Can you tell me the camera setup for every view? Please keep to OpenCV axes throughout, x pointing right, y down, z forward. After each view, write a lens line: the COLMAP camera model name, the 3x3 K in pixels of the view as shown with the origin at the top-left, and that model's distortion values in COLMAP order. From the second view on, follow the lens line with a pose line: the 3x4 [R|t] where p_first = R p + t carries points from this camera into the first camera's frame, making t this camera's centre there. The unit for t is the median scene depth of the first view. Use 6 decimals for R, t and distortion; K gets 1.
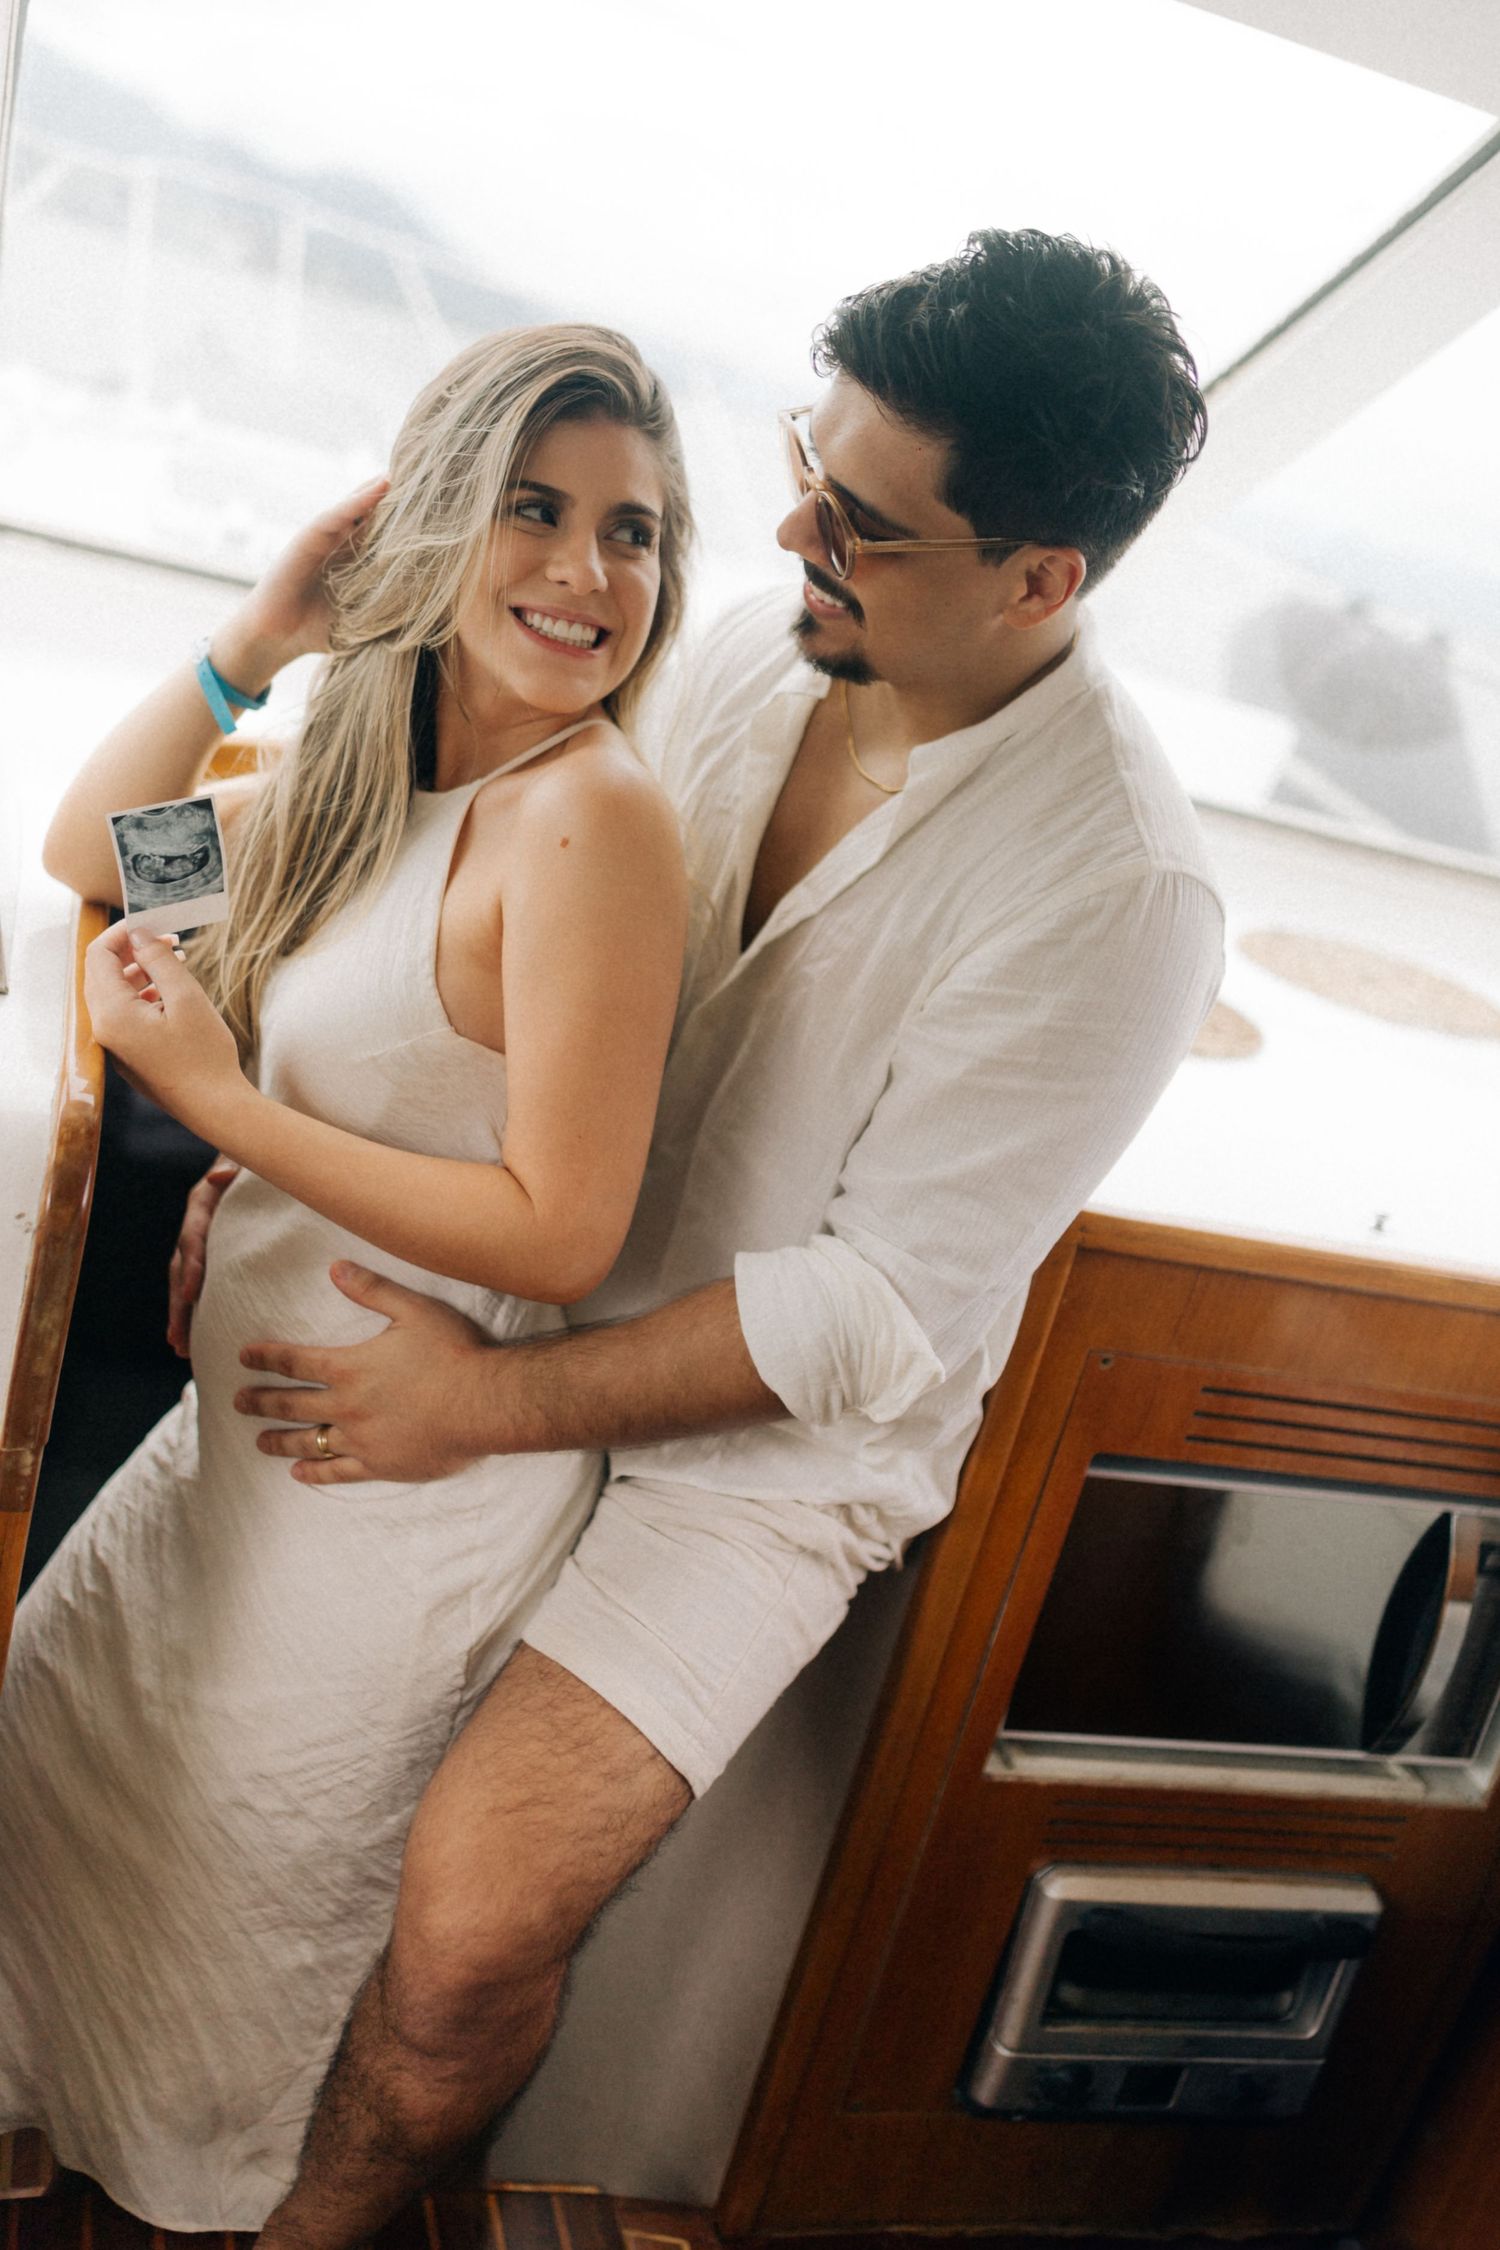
lens RADIAL K [[2282.5, 0, 750.0], [0, 2282.5, 1125.0], [0, 0, 1]] dist [0.020784, 0.014064]
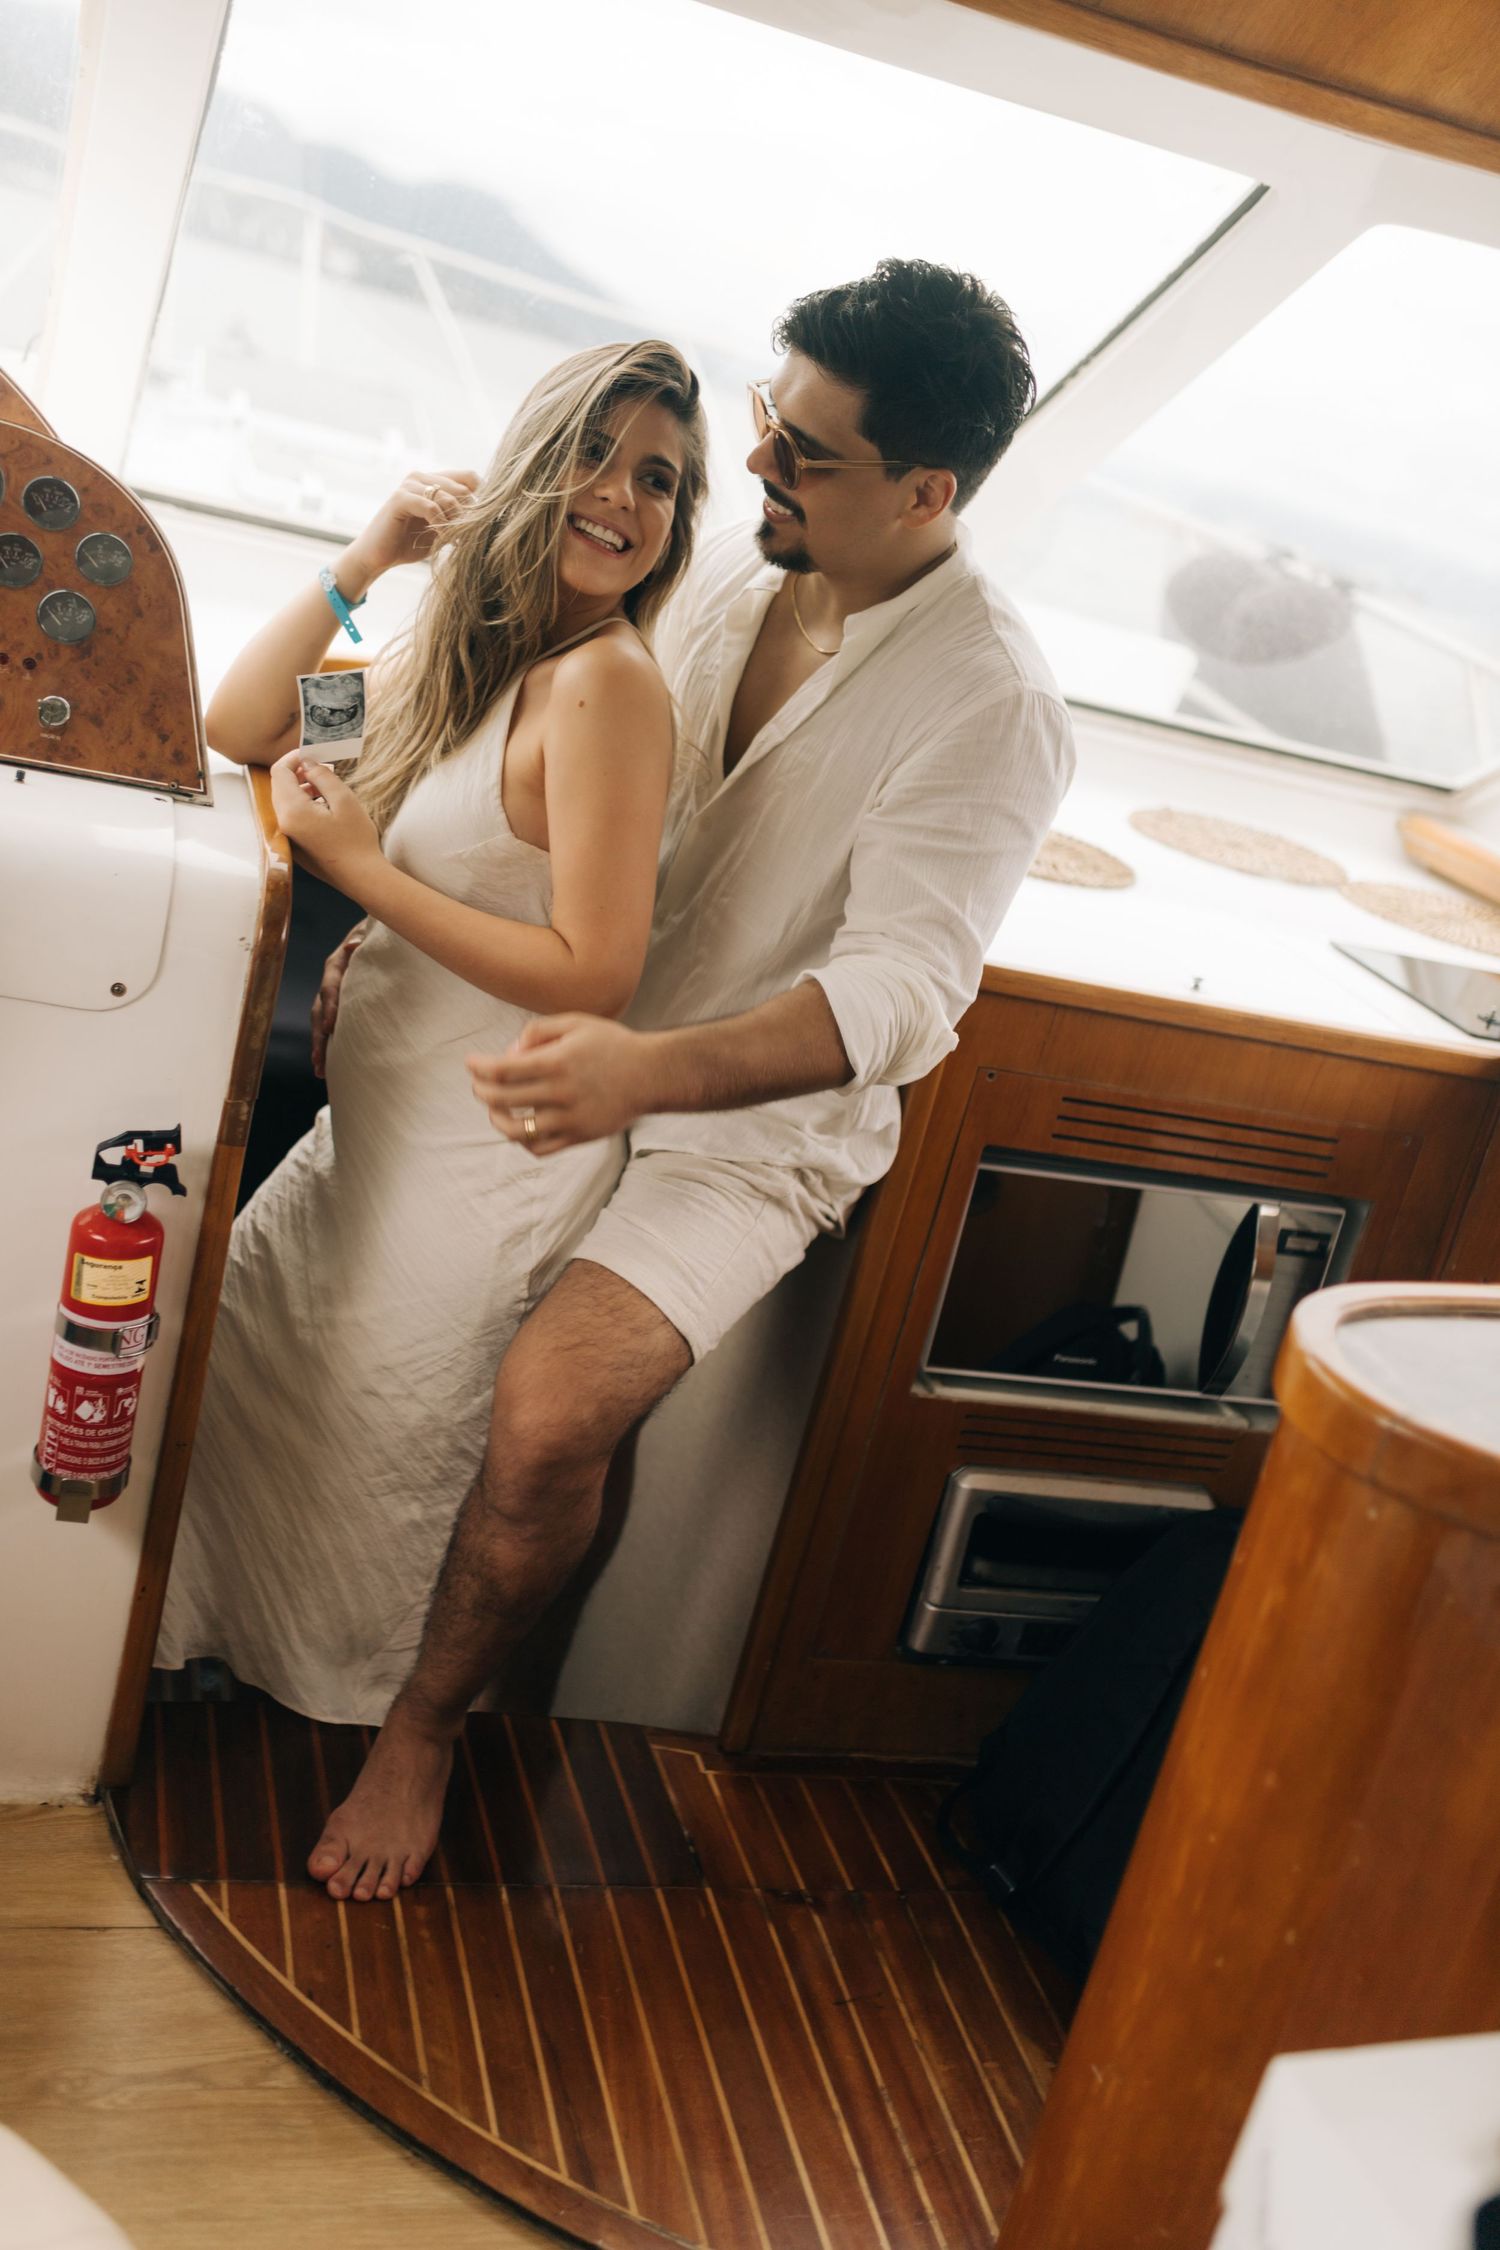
lens RADIAL K [[2169.9, 0, 773.8], [0, 2169.9, 1115.2], [0, 0, 1]] dist [0.002702, 0.021815]
pose [[0.999863, -0.015037, 0.006924, 0.015801], [0.014956, 0.999821, 0.011603, 0.109746], [-0.007097, -0.011497, 0.999909, -0.302029]]
